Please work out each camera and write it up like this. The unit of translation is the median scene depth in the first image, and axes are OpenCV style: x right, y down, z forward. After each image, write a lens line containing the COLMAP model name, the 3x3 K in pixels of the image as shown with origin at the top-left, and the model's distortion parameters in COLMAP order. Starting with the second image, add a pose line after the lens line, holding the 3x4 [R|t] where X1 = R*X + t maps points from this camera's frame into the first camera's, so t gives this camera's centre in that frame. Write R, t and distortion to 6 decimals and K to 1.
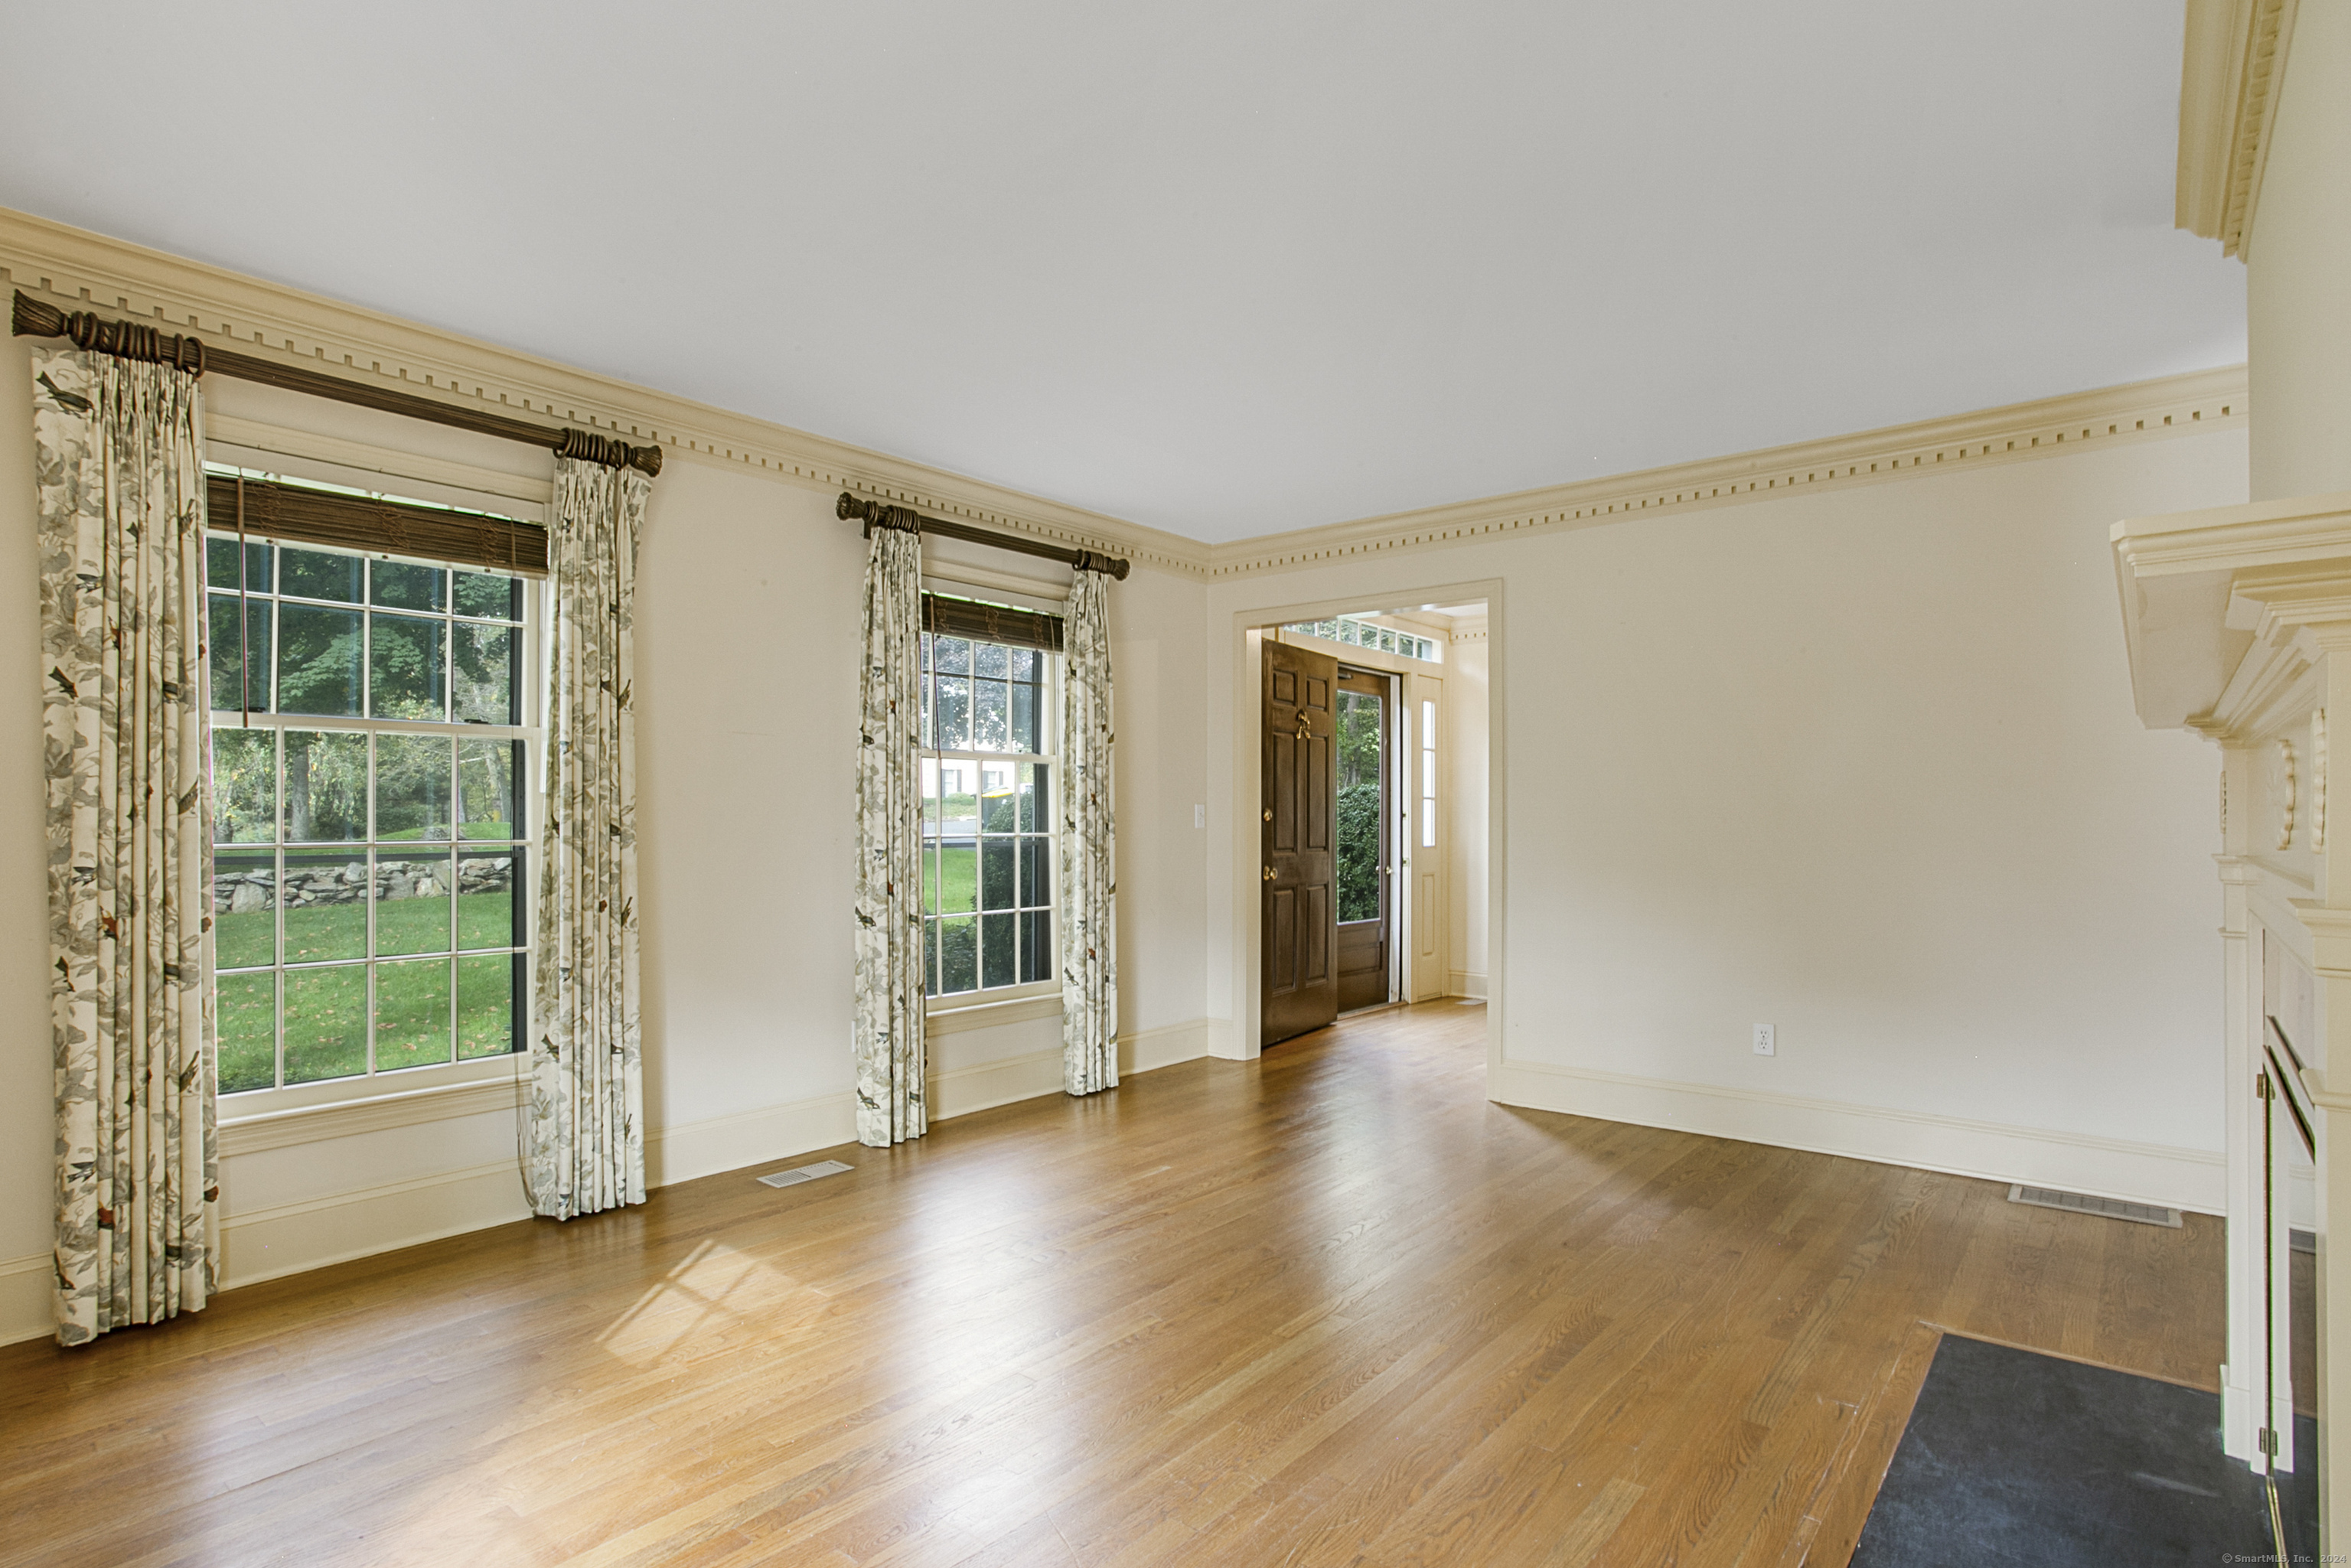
lens RADIAL K [[1188.4, 0, 1175.3], [0, 1188.4, 803.2], [0, 0, 1]] dist [-0.035138, 0.000003]
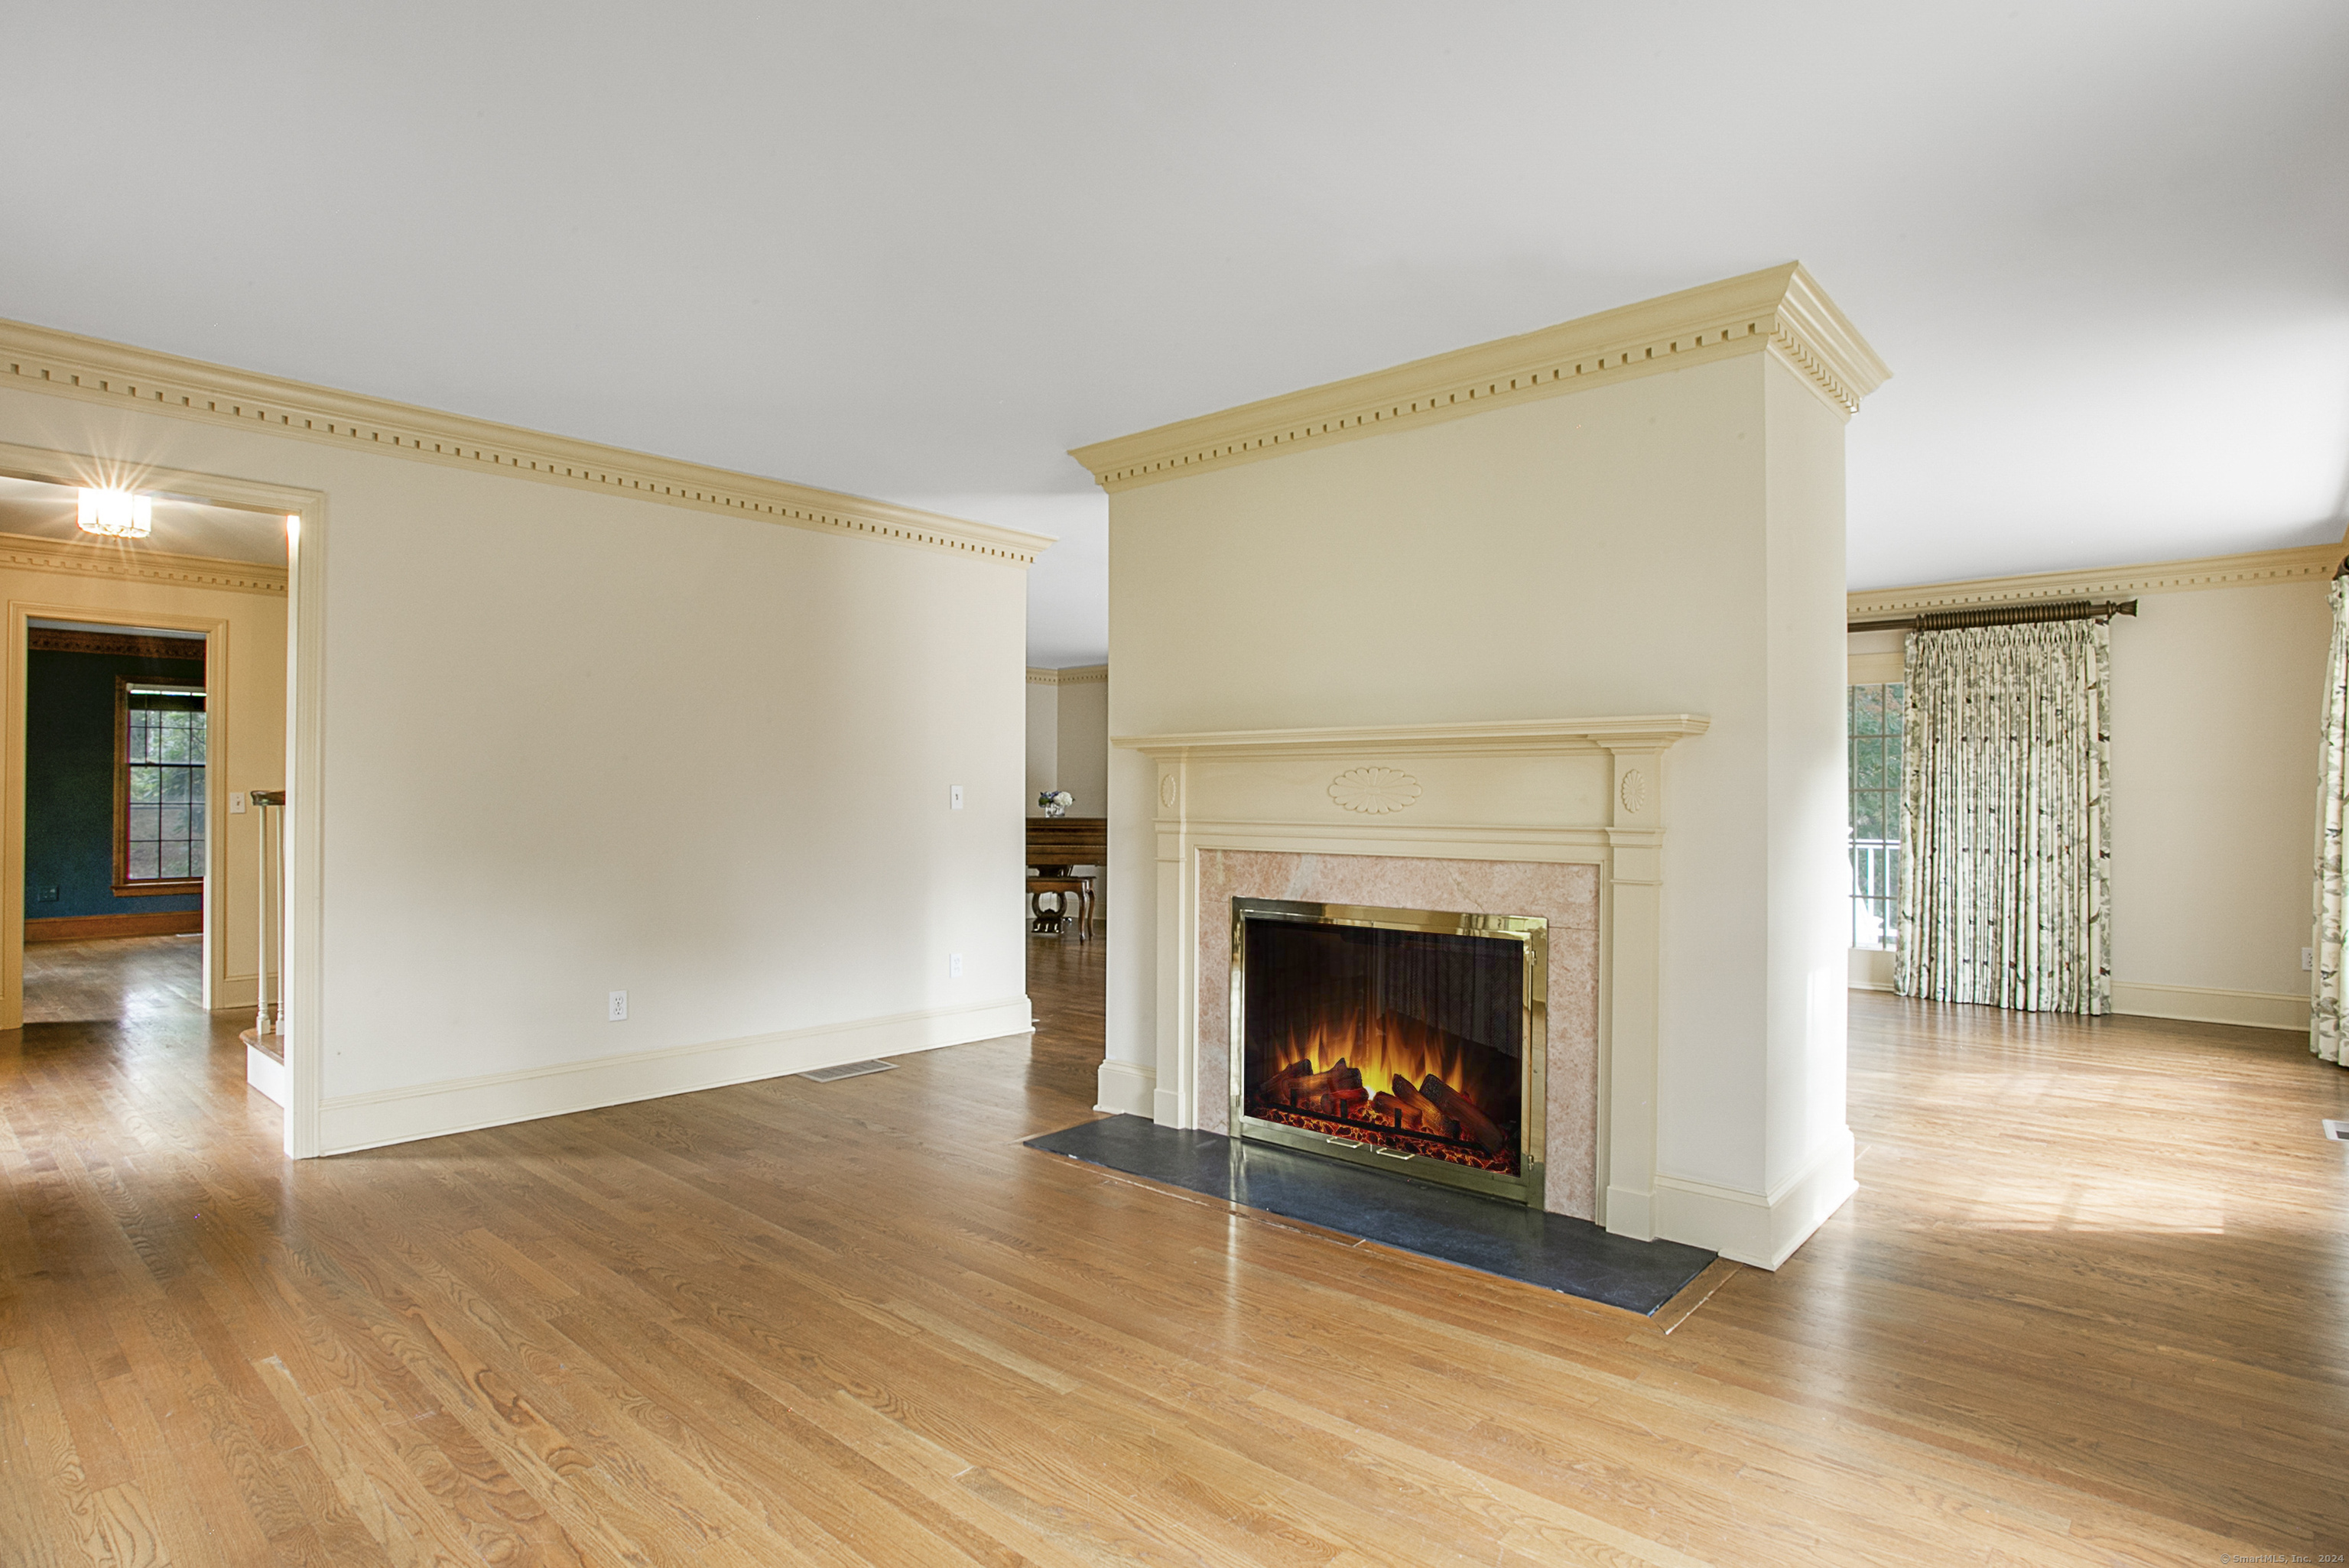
lens RADIAL K [[1178.3, 0, 1174.5], [0, 1178.3, 784.0], [0, 0, 1]] dist [-0.070096, 0.025974]
pose [[0.053524, 0.012733, 0.998485, -0.567759], [-0.013320, 0.999839, -0.012037, 0.009074], [-0.998478, -0.012656, 0.053685, 0.499783]]
